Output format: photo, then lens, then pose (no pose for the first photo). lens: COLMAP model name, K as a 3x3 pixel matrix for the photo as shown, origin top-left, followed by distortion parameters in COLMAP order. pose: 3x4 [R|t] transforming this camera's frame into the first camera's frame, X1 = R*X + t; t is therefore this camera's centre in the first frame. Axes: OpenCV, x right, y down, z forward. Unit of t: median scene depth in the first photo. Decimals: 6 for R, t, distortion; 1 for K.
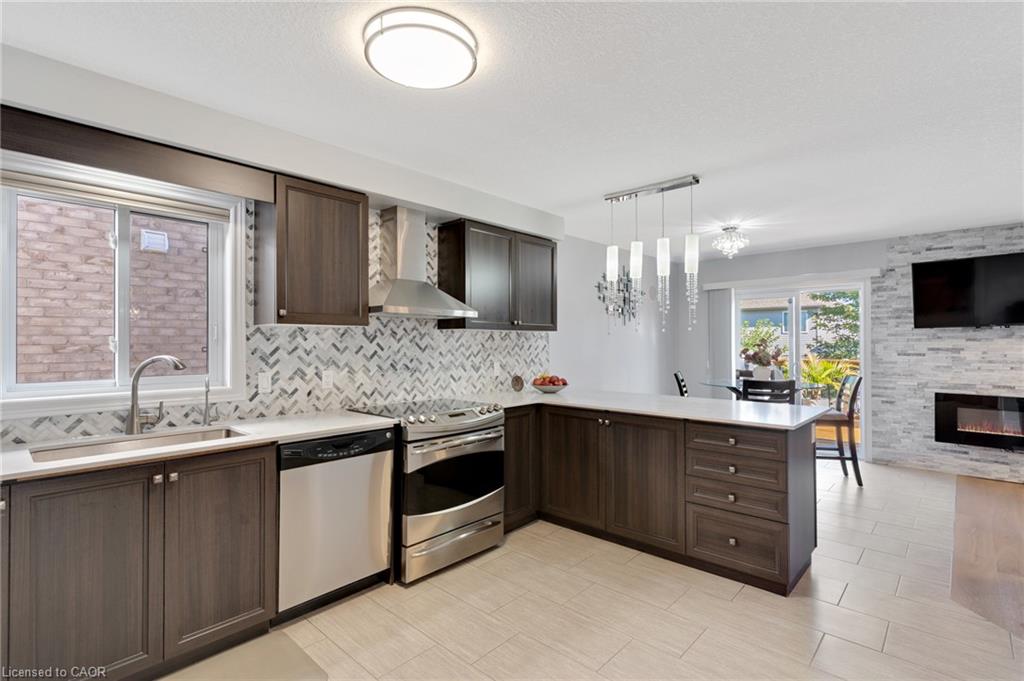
lens RADIAL K [[489.5, 0, 512.8], [0, 489.5, 337.5], [0, 0, 1]] dist [0.005395, -0.000954]
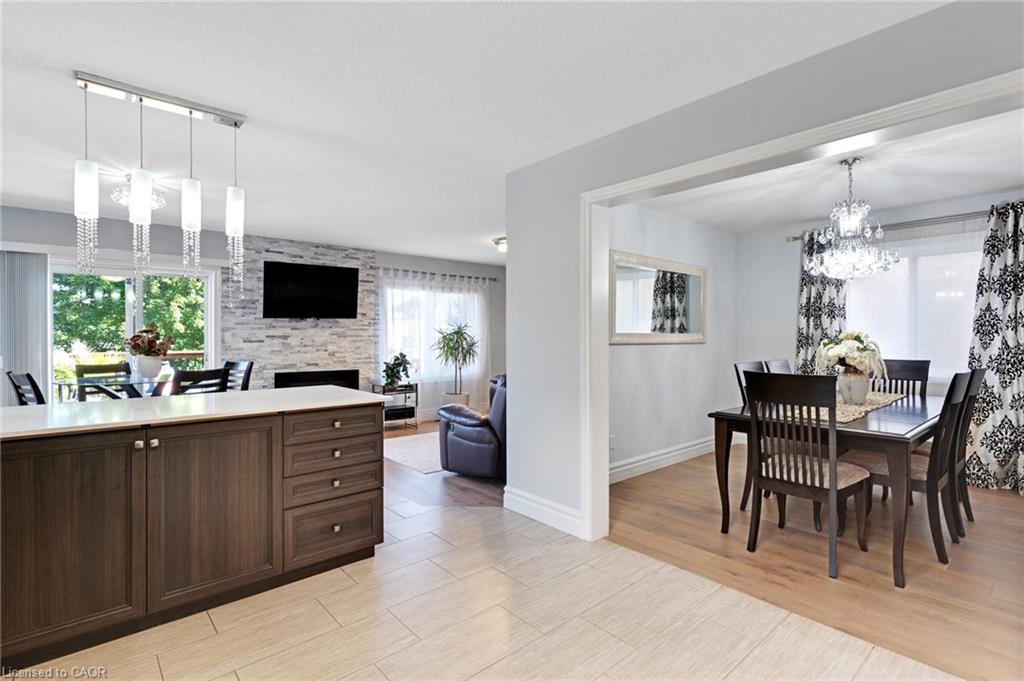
lens RADIAL K [[489.5, 0, 511.6], [0, 489.5, 340.0], [0, 0, 1]] dist [0.005395, -0.000954]
pose [[0.111828, -0.005789, 0.993711, -0.249414], [-0.007892, 0.999946, 0.006713, 0.019966], [-0.993696, -0.008593, 0.111776, 0.296986]]
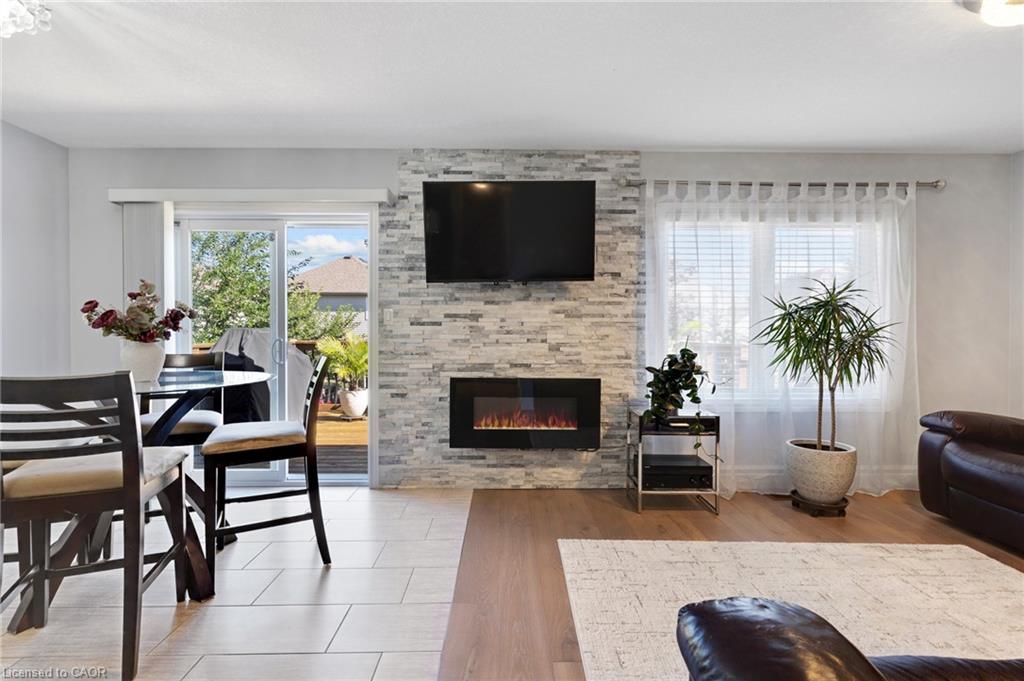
lens RADIAL K [[489.5, 0, 510.6], [0, 489.5, 337.7], [0, 0, 1]] dist [0.005395, -0.000954]
pose [[0.726653, -0.004298, 0.686992, 0.443572], [-0.010092, 0.999806, 0.016929, 0.043126], [-0.686931, -0.019235, 0.726468, 0.437809]]
